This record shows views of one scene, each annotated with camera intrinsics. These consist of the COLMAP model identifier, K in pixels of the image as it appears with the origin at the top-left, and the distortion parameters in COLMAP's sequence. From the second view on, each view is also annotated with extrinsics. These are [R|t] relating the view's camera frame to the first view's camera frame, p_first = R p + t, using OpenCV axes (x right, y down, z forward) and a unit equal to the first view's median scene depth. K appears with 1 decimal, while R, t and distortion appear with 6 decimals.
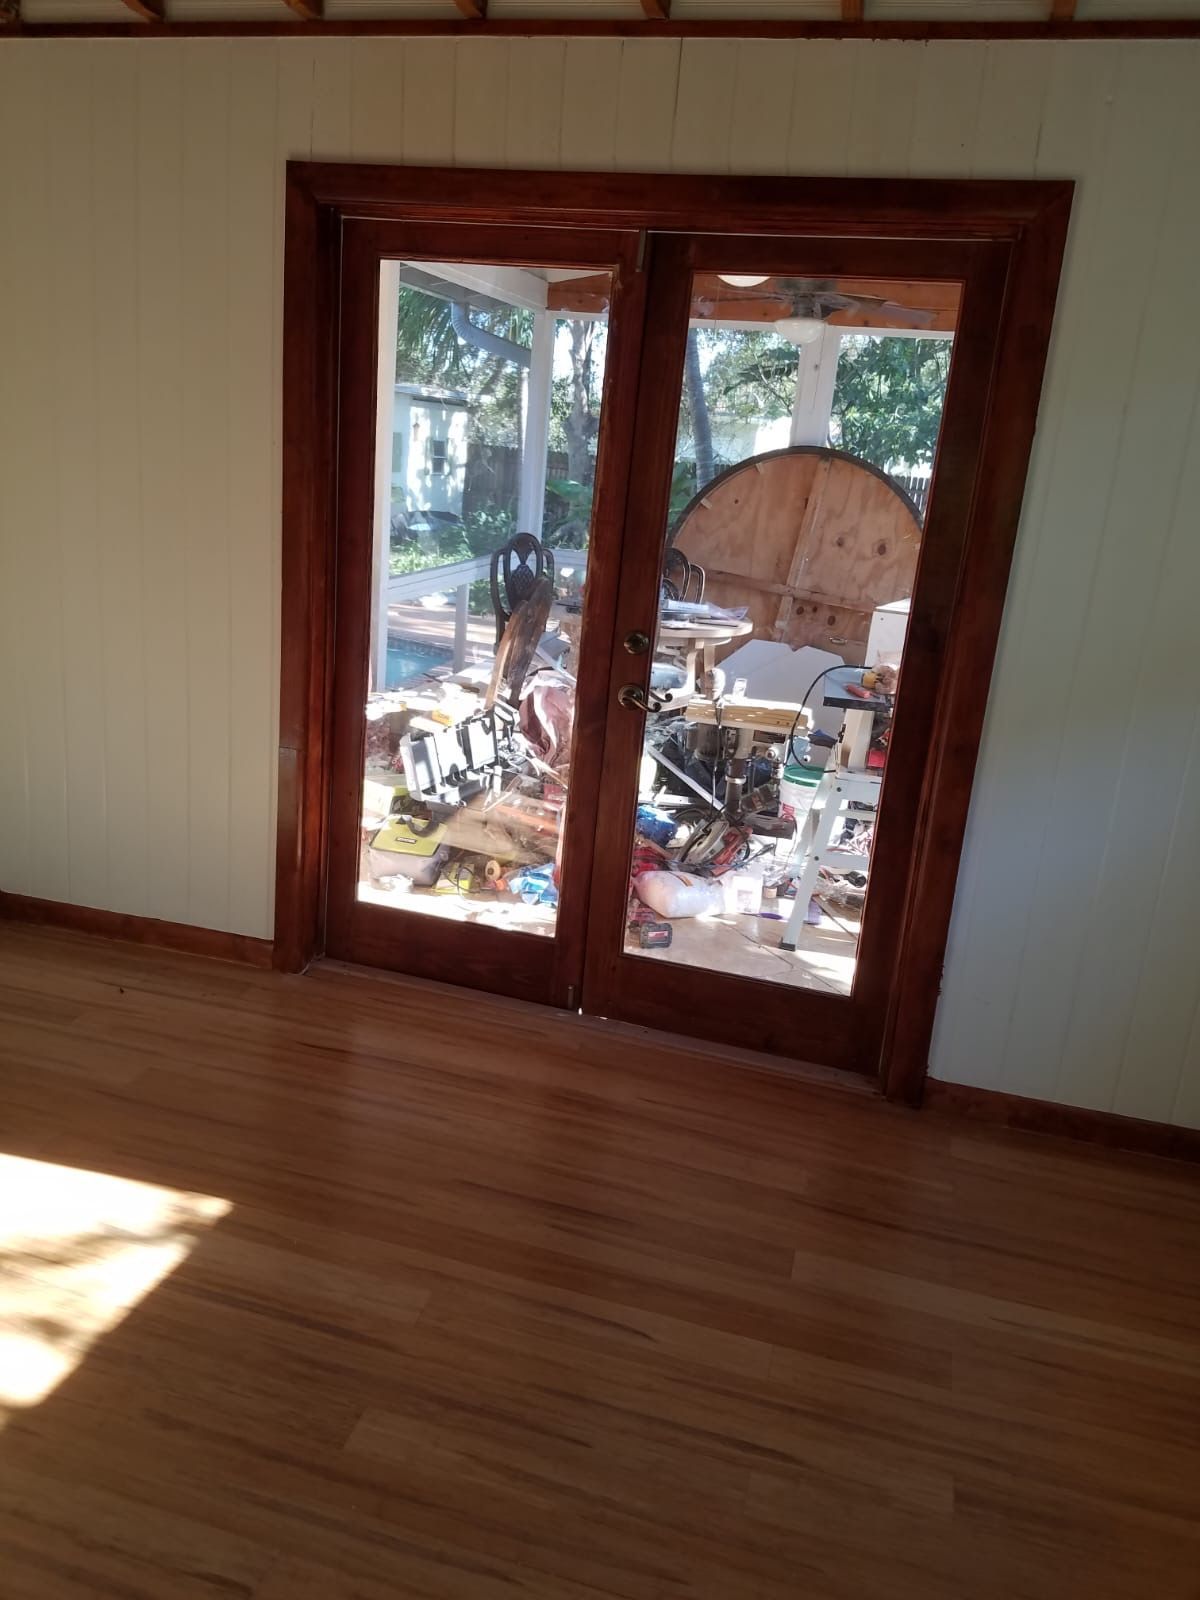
lens RADIAL K [[1217.3, 0, 596.5], [0, 1217.3, 787.7], [0, 0, 1]] dist [0.023547, -0.040278]
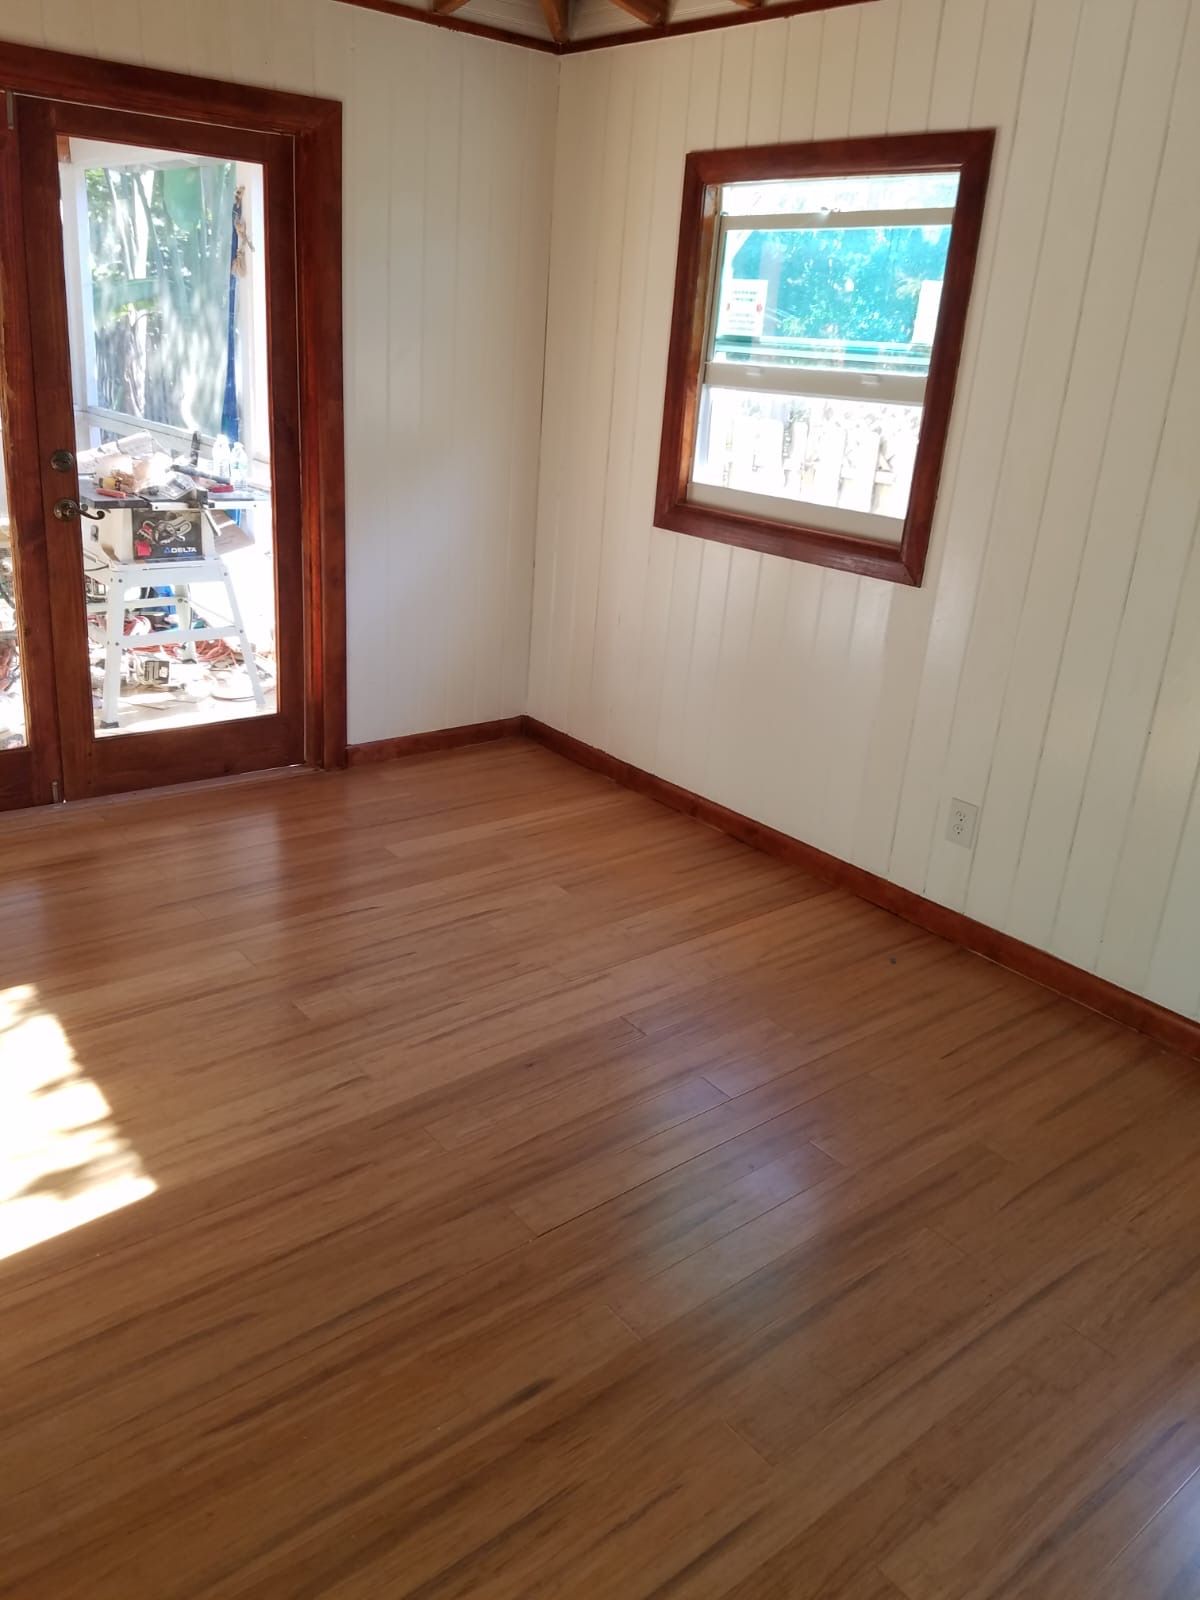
lens RADIAL K [[1217.3, 0, 602.0], [0, 1217.3, 805.6], [0, 0, 1]] dist [0.023547, -0.040278]
pose [[0.545733, -0.322620, 0.773364, -0.841386], [0.214064, 0.945966, 0.243567, 0.021574], [-0.810156, 0.032627, 0.585306, -0.102598]]
